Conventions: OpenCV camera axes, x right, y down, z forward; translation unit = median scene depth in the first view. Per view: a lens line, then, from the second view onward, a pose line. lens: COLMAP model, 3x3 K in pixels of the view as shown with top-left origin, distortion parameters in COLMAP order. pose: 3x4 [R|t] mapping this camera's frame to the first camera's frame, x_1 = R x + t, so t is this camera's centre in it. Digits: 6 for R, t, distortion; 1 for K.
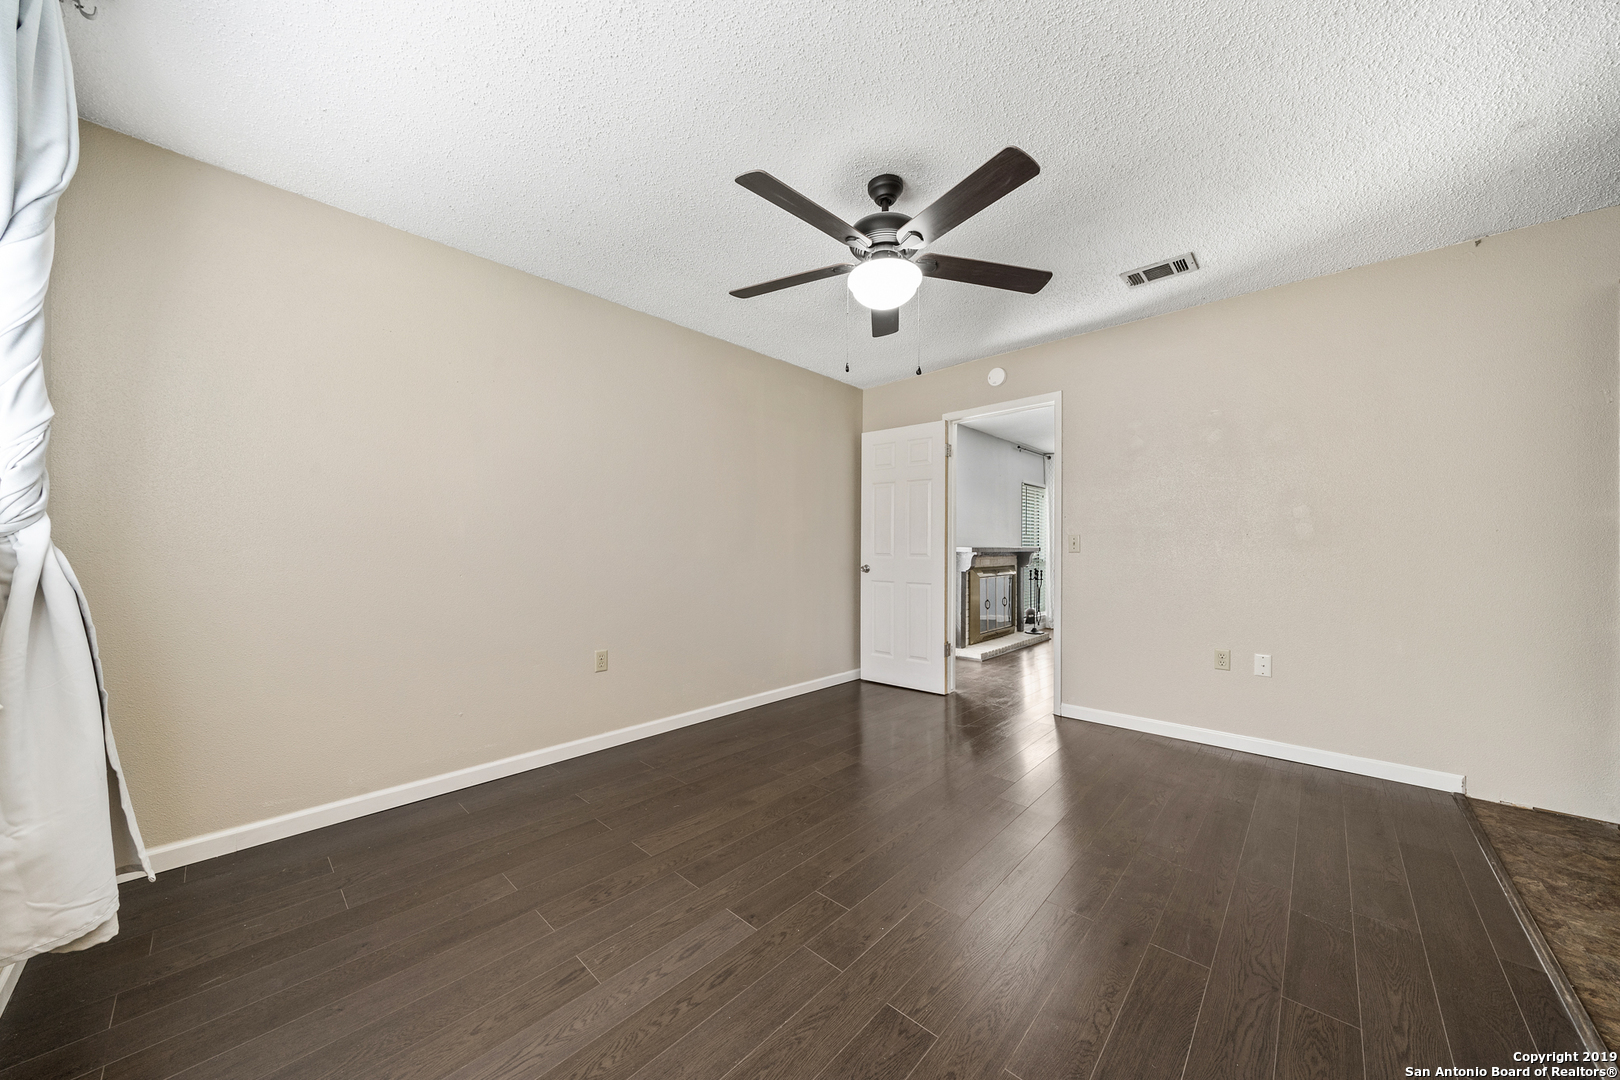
lens RADIAL K [[555.3, 0, 823.0], [0, 555.3, 552.3], [0, 0, 1]] dist [-0.003146, 0.000543]
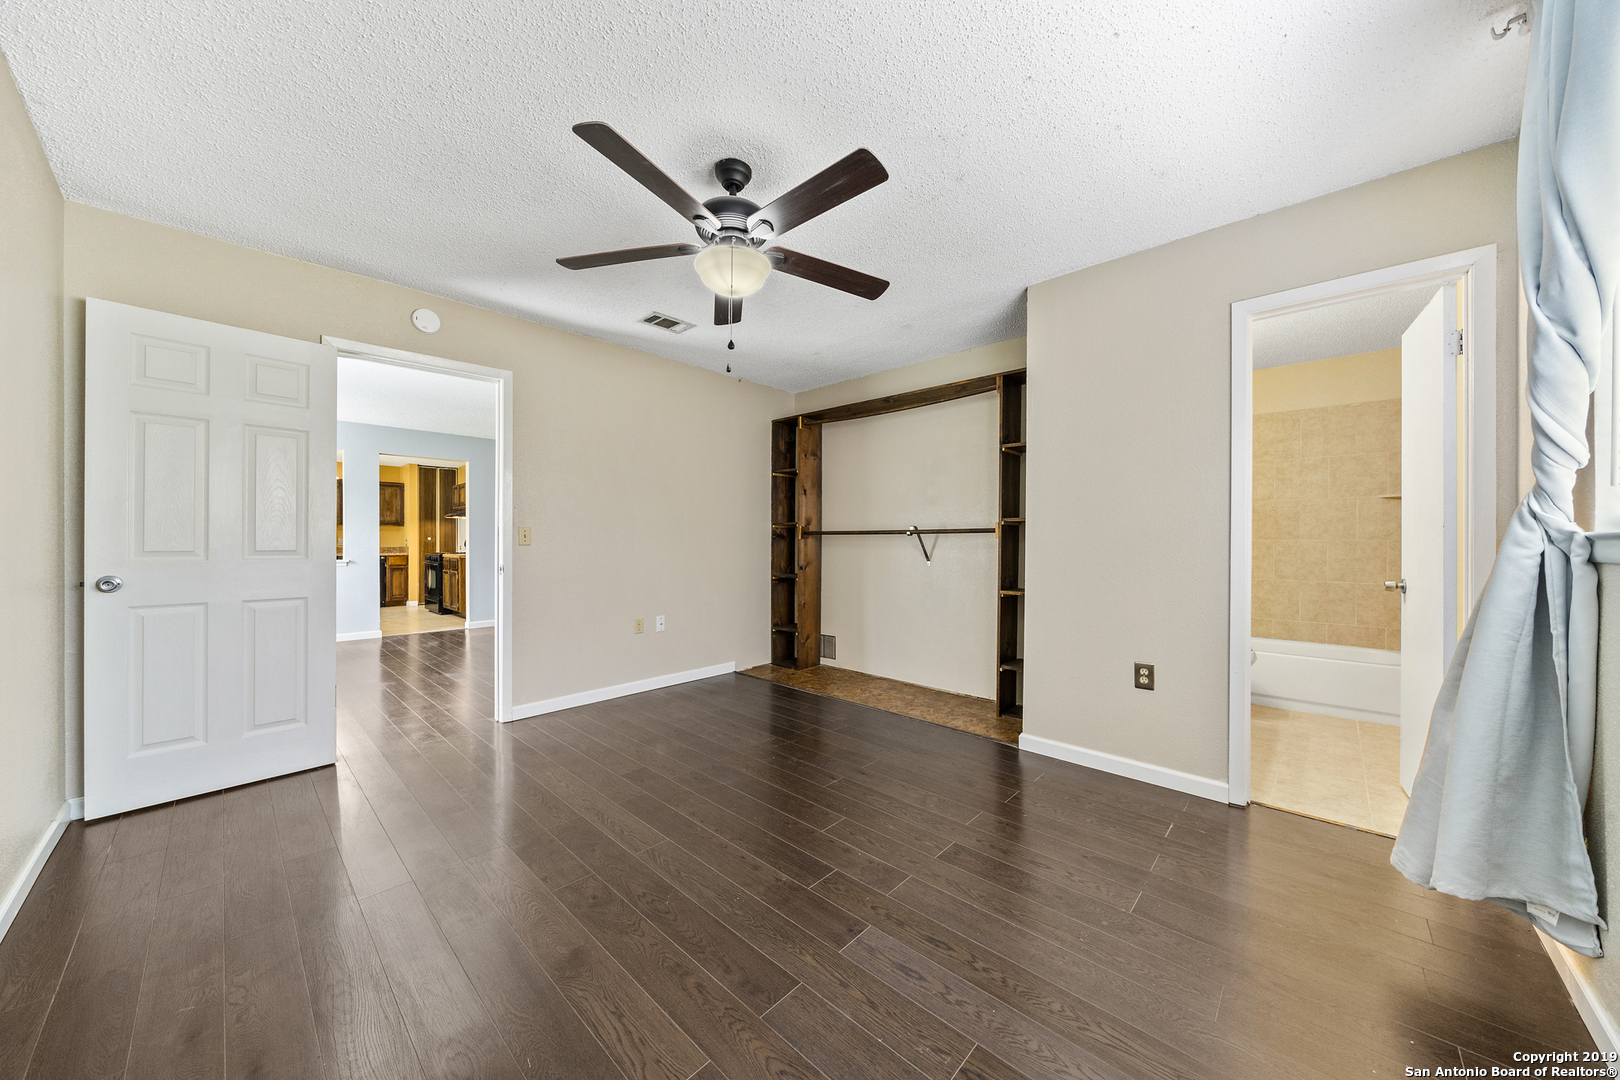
lens RADIAL K [[555.3, 0, 819.7], [0, 555.3, 539.6], [0, 0, 1]] dist [-0.003146, 0.000543]
pose [[0.007083, 0.001071, 0.999974, -0.938520], [0.007236, 0.999973, -0.001122, -0.005995], [-0.999949, 0.007244, 0.007075, 0.912888]]
